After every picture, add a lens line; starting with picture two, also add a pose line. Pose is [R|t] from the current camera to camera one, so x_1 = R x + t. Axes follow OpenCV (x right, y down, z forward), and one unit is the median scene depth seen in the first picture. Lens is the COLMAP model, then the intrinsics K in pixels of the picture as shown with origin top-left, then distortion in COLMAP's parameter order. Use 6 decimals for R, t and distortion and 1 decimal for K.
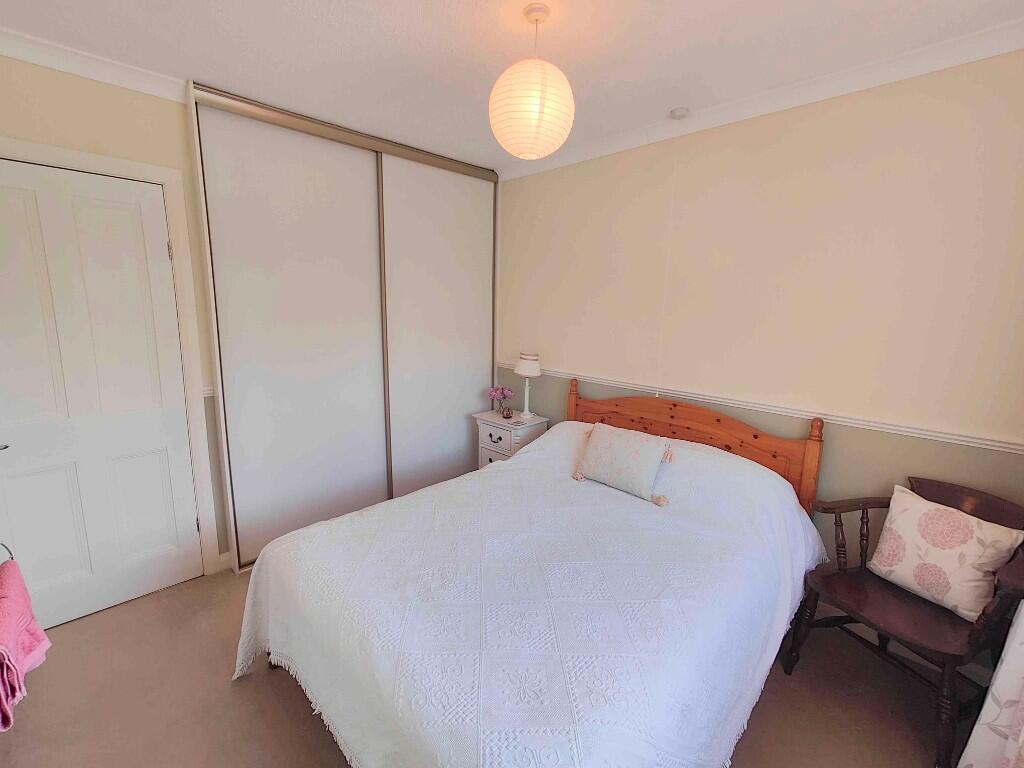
lens RADIAL K [[447.3, 0, 512.5], [0, 447.3, 379.0], [0, 0, 1]] dist [0.001909, 0.000190]
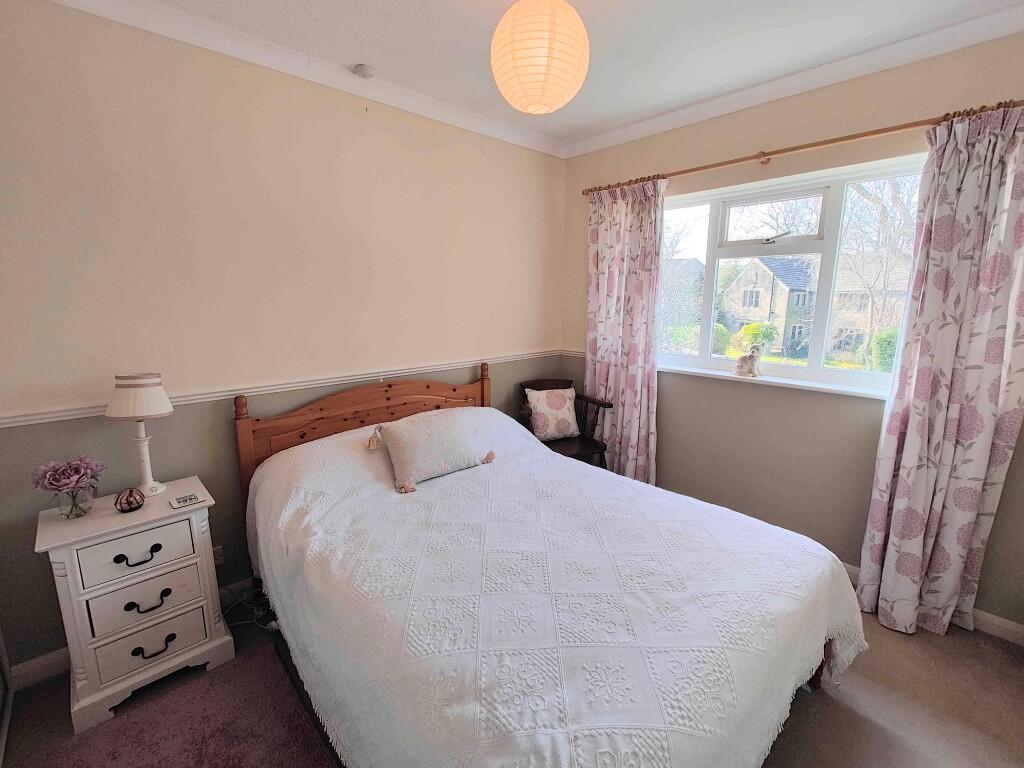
lens RADIAL K [[447.3, 0, 512.5], [0, 447.3, 379.0], [0, 0, 1]] dist [0.001909, 0.000190]
pose [[0.034298, -0.212243, 0.976615, -0.577549], [0.159025, 0.965899, 0.204329, -0.113006], [-0.986679, 0.148298, 0.066881, 0.660653]]
